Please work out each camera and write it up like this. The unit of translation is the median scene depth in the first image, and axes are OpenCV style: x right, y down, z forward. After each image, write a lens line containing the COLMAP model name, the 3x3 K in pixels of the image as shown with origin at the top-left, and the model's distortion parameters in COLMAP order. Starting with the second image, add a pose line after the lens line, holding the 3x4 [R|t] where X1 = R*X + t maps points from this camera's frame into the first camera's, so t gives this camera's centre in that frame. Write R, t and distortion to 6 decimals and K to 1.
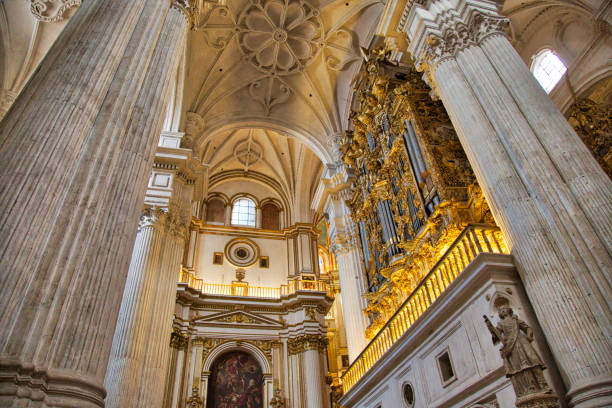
lens RADIAL K [[432.1, 0, 301.2], [0, 432.1, 204.9], [0, 0, 1]] dist [-0.081285, 0.016883]
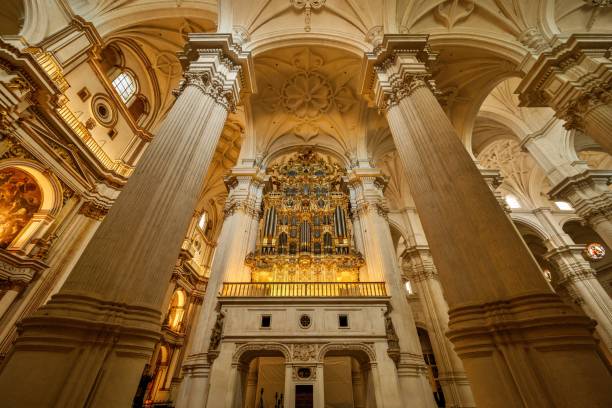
lens RADIAL K [[250.9, 0, 307.2], [0, 250.9, 204.1], [0, 0, 1]] dist [0.003481, 0.000958]
pose [[0.203548, 0.633564, 0.746435, -0.499049], [-0.636300, 0.665036, -0.390960, 0.264263], [-0.744104, -0.395377, 0.538504, 0.271413]]
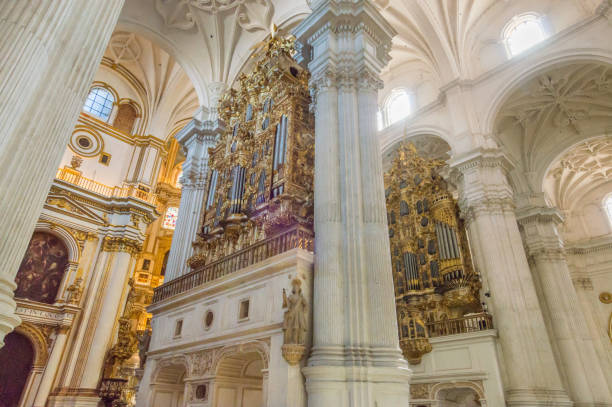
lens RADIAL K [[405.4, 0, 302.0], [0, 405.4, 204.6], [0, 0, 1]] dist [0.009362, 0.007758]
pose [[0.851789, 0.324579, 0.411222, -0.069359], [-0.393302, 0.914727, 0.092674, -0.058381], [-0.346076, -0.240673, 0.906812, -0.089380]]
